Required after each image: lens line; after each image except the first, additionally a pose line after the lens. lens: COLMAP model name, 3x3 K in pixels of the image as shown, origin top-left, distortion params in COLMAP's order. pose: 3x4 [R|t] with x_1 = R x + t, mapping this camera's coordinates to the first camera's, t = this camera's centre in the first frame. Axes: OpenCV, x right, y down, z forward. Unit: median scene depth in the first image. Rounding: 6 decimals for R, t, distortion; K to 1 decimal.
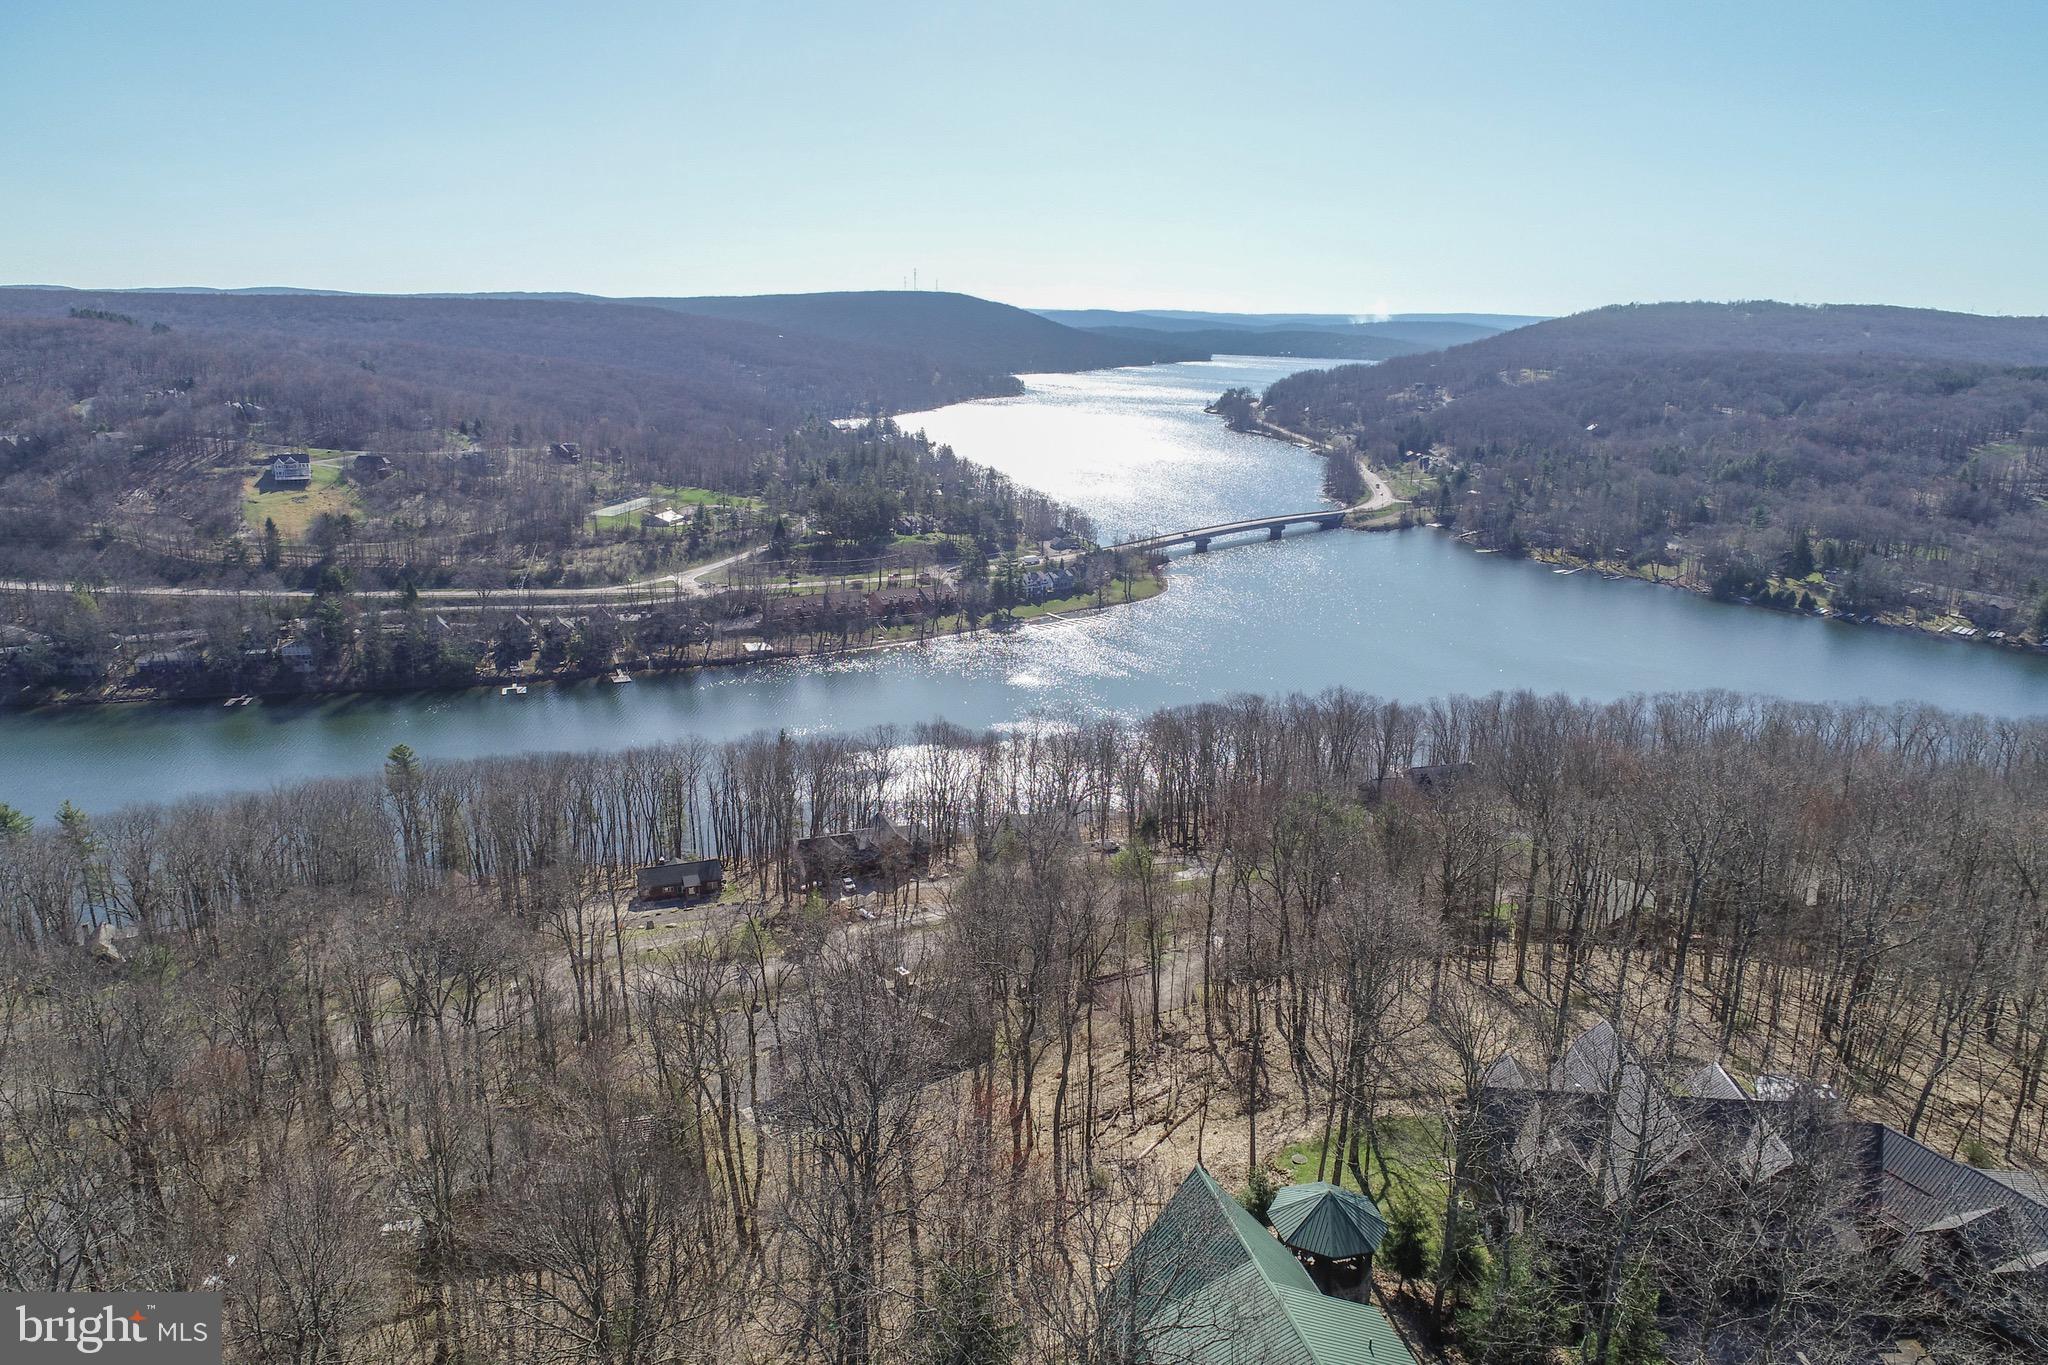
lens RADIAL K [[1373.6, 0, 1024.0], [0, 1373.6, 682.5], [0, 0, 1]] dist [0.000127, -0.001162]
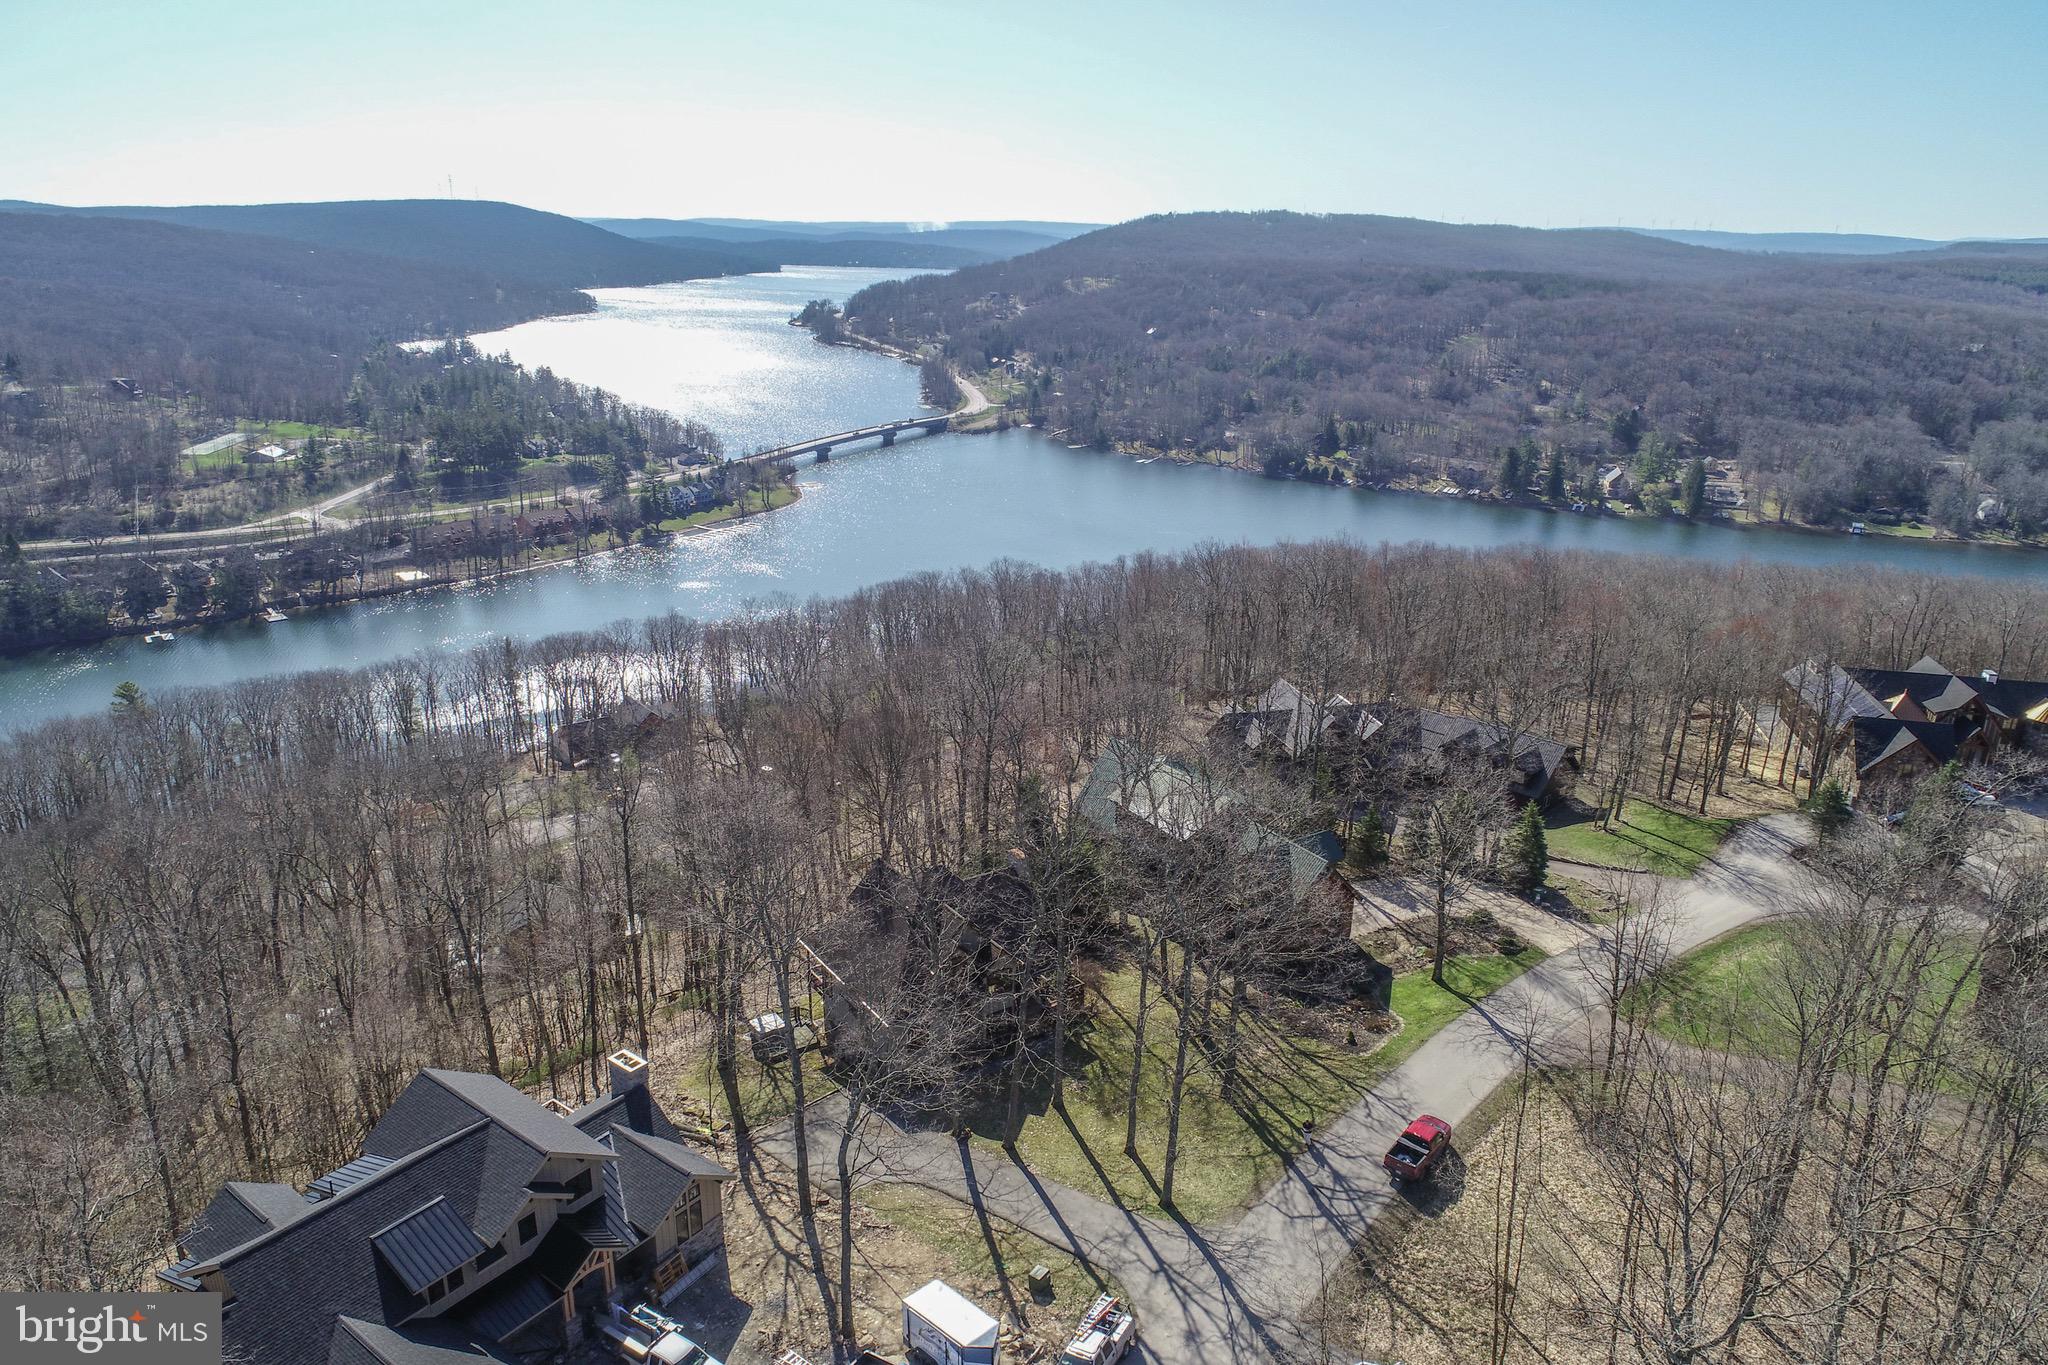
lens RADIAL K [[1373.6, 0, 1024.0], [0, 1373.6, 682.5], [0, 0, 1]] dist [0.000127, -0.001162]
pose [[0.953486, -0.098657, 0.284835, -0.045946], [0.080879, 0.994007, 0.073547, 0.010345], [-0.290384, -0.047089, 0.955751, -0.069621]]
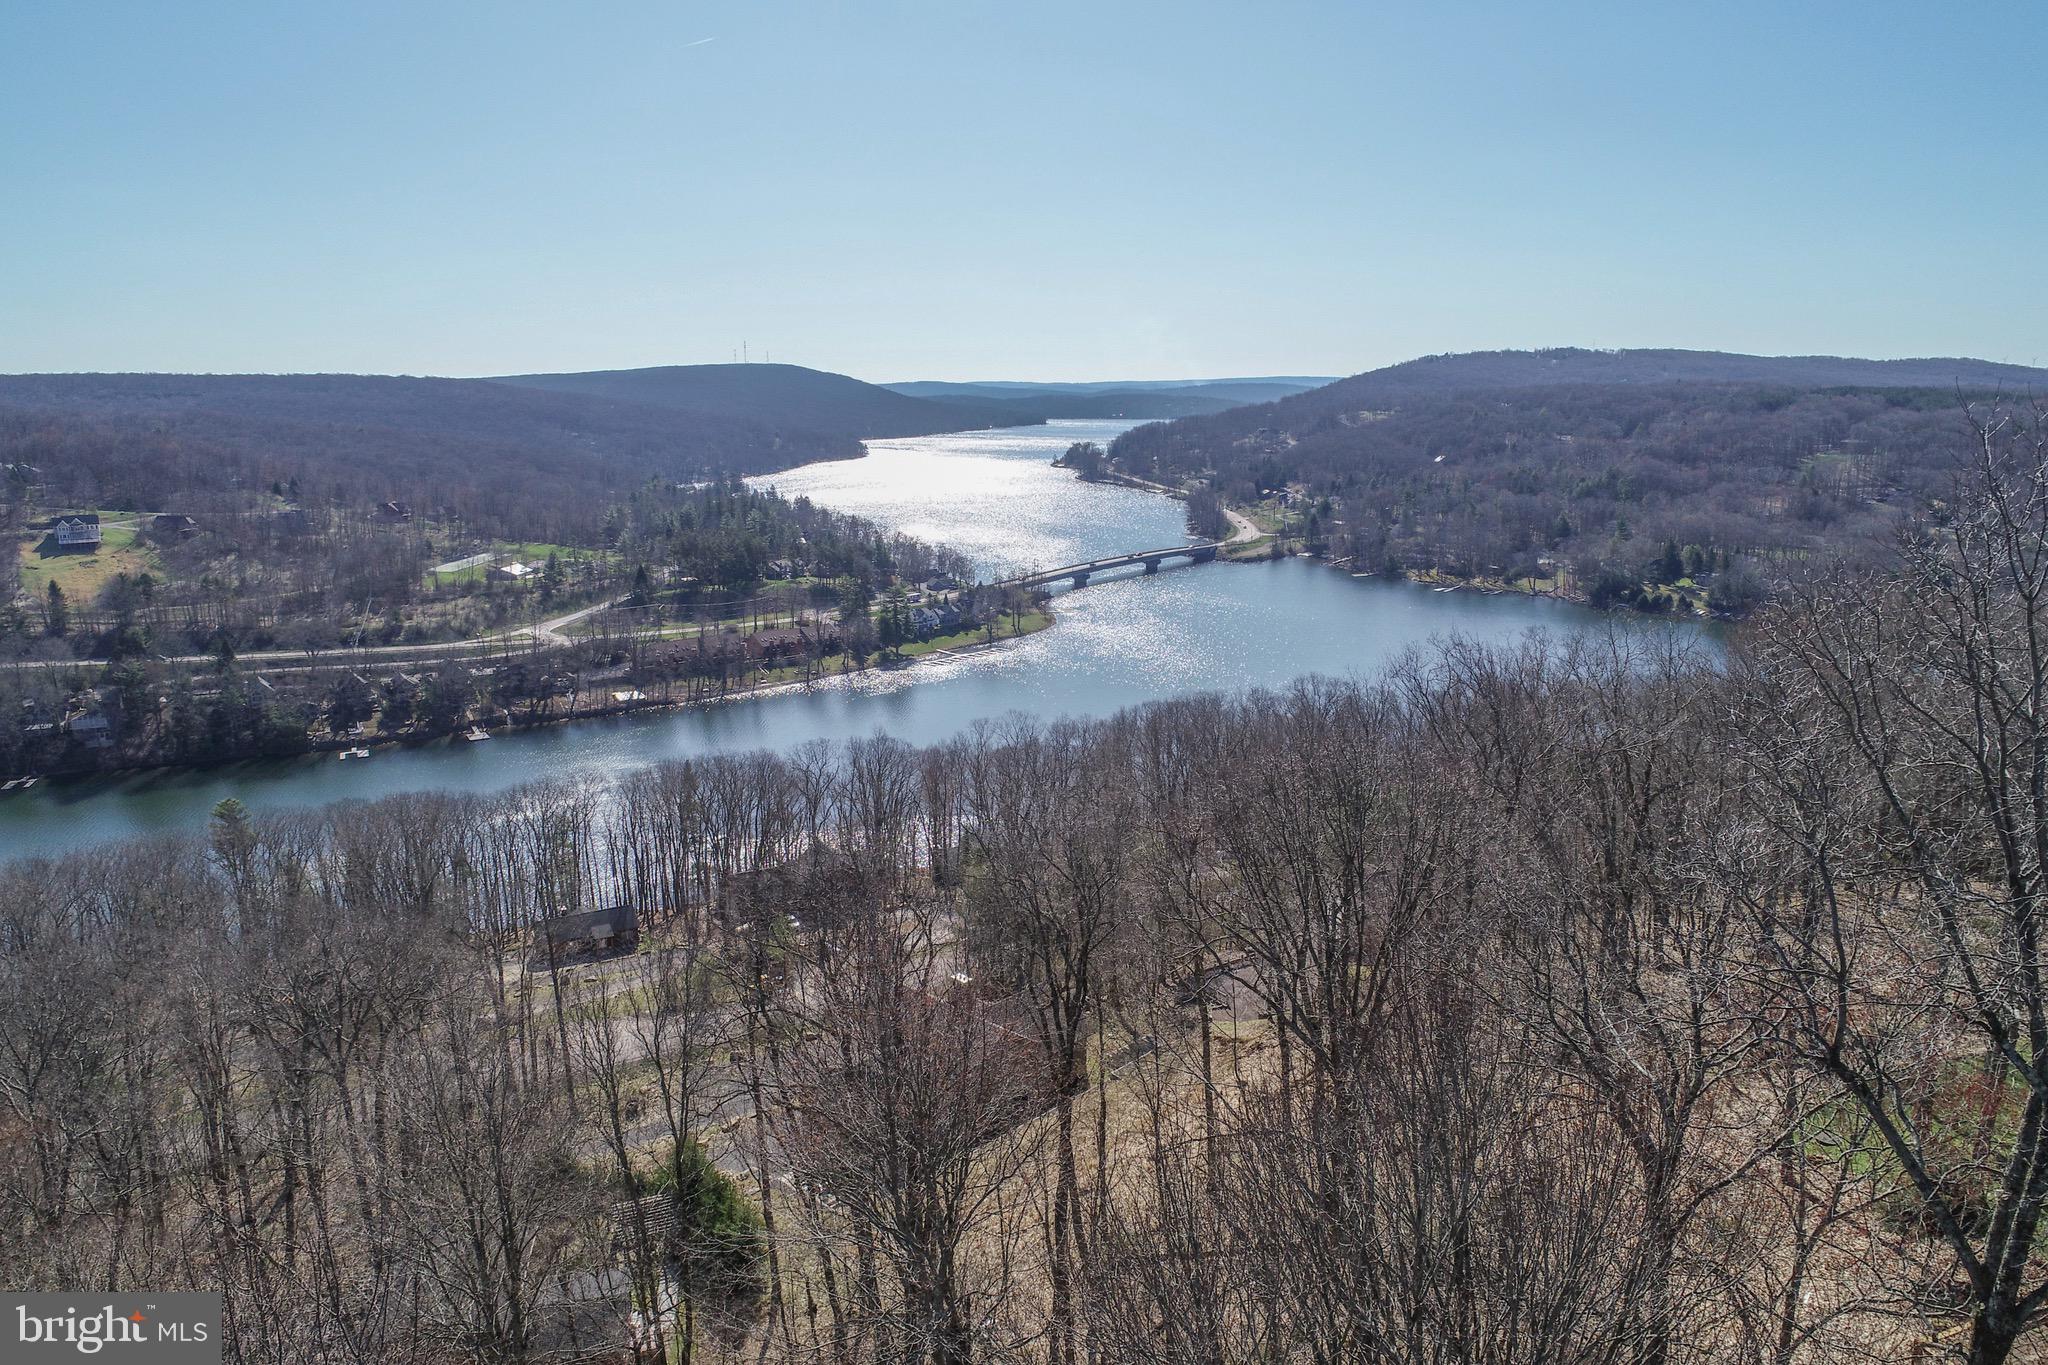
lens RADIAL K [[1373.6, 0, 1024.0], [0, 1373.6, 682.5], [0, 0, 1]] dist [0.000127, -0.001162]
pose [[0.992220, -0.051231, 0.113469, -0.027387], [0.056959, 0.997230, -0.047825, 0.017676], [-0.110704, 0.053916, 0.992390, 0.047883]]
